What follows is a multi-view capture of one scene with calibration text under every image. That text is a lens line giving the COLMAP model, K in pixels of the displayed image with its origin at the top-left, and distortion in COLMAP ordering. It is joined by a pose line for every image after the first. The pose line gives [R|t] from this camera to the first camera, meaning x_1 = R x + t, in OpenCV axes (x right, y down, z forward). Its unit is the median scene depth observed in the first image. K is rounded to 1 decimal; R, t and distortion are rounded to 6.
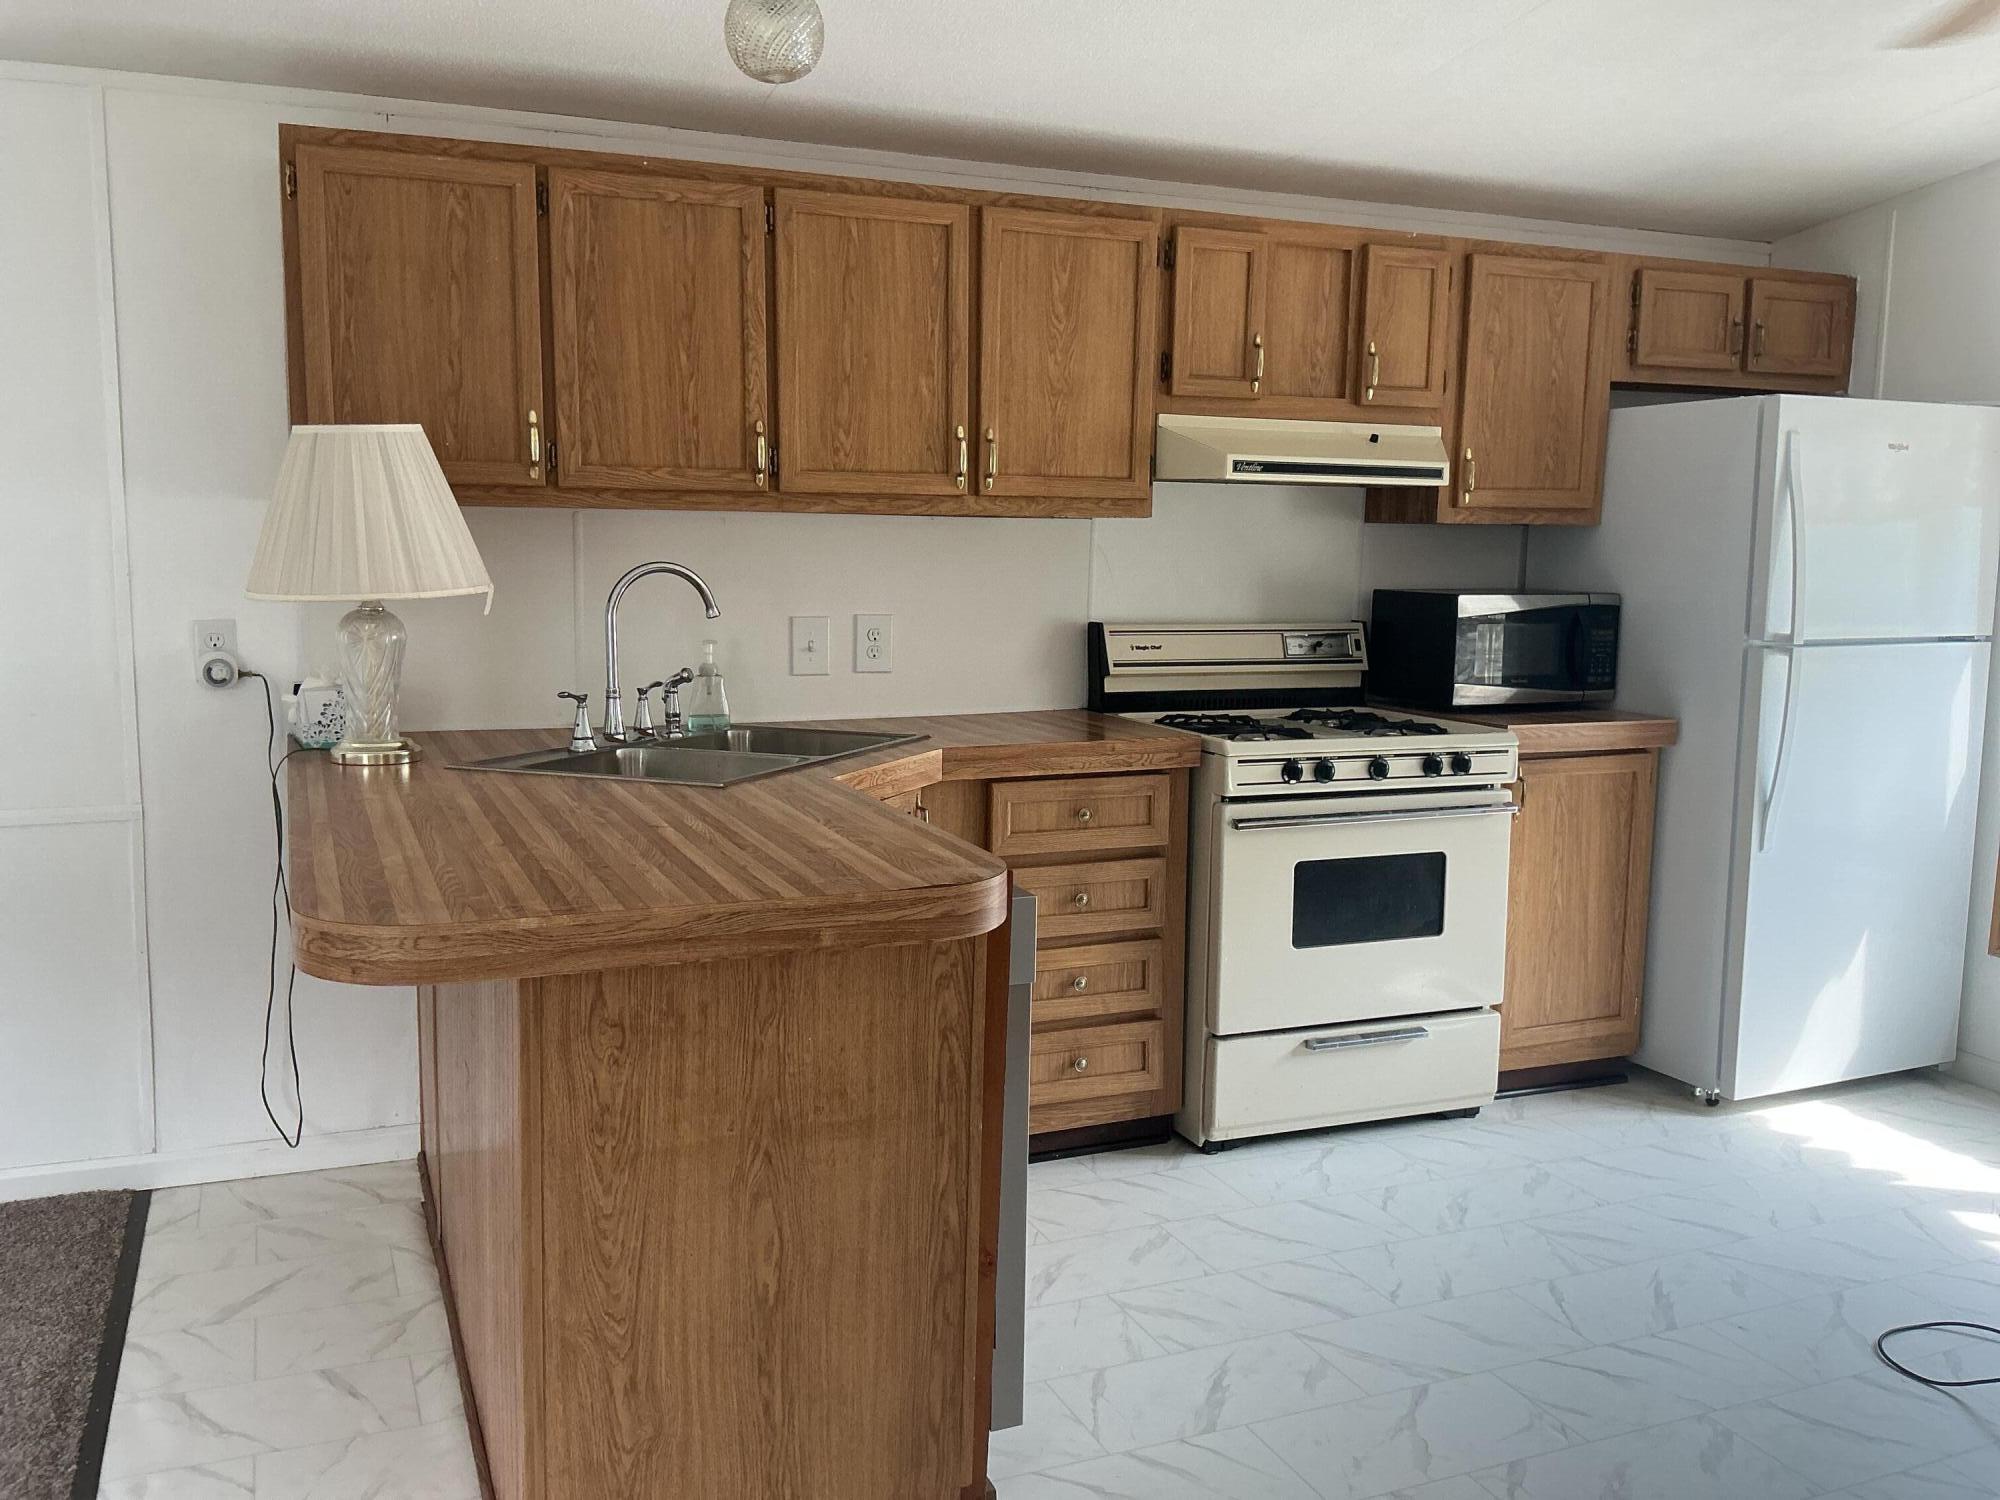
lens RADIAL K [[1679.1, 0, 1000.0], [0, 1679.1, 750.0], [0, 0, 1]] dist [0.006327, -0.043191]
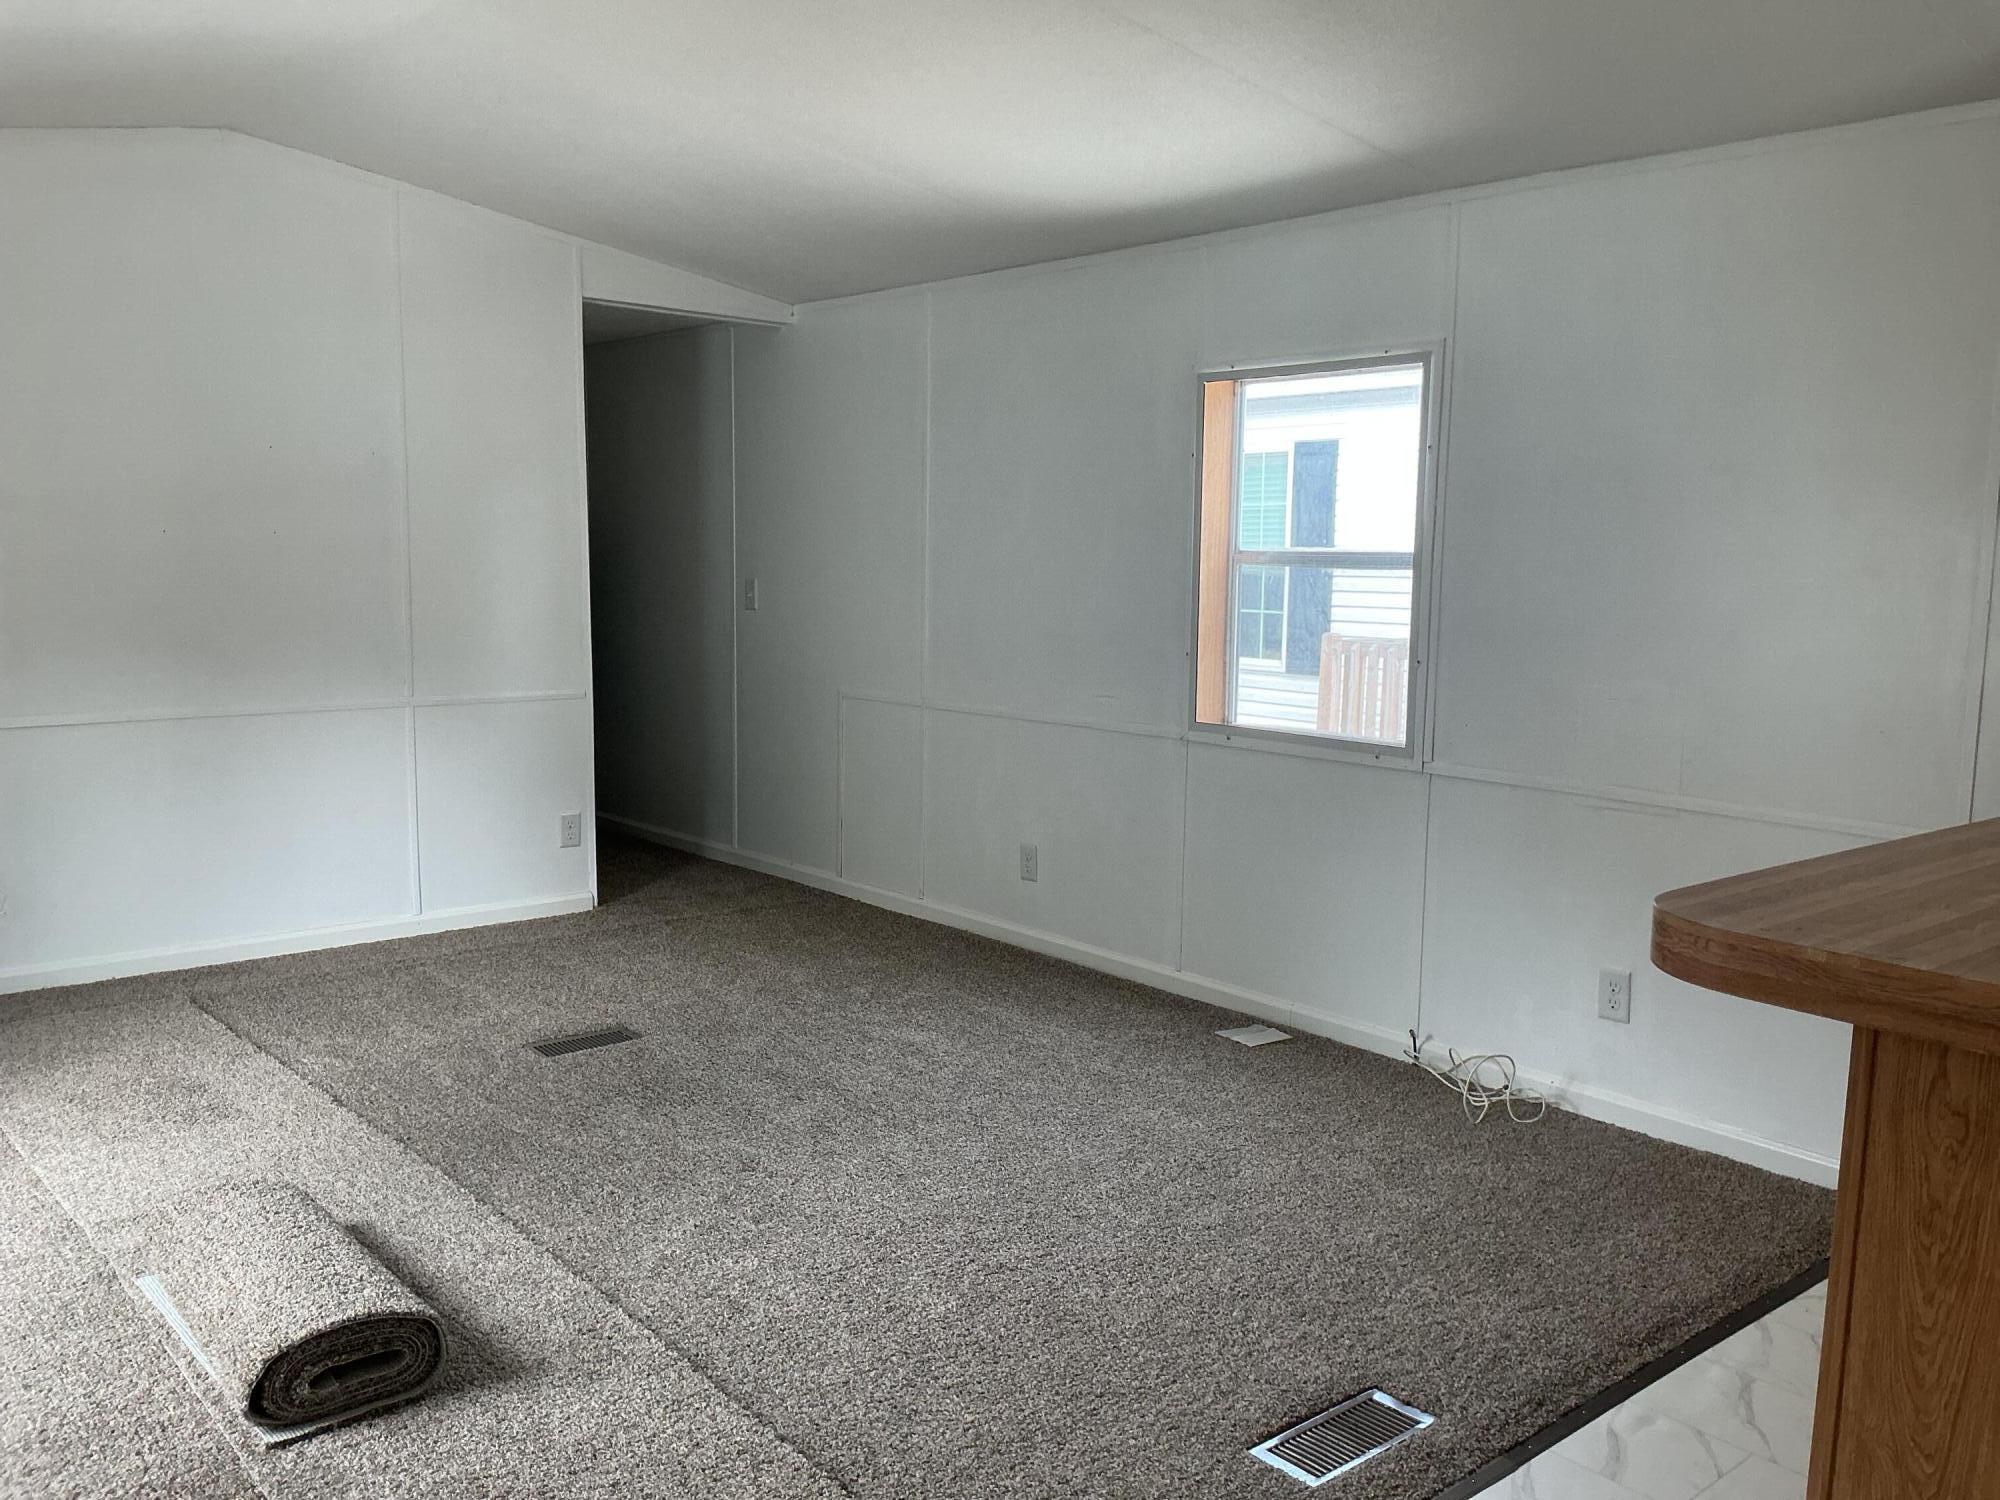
lens RADIAL K [[1679.1, 0, 1000.0], [0, 1679.1, 750.0], [0, 0, 1]] dist [0.006327, -0.043191]
pose [[0.295500, 0.118308, -0.947989, 0.406846], [-0.150936, 0.985621, 0.075956, -0.009990], [0.943344, 0.120641, 0.309108, 0.248149]]
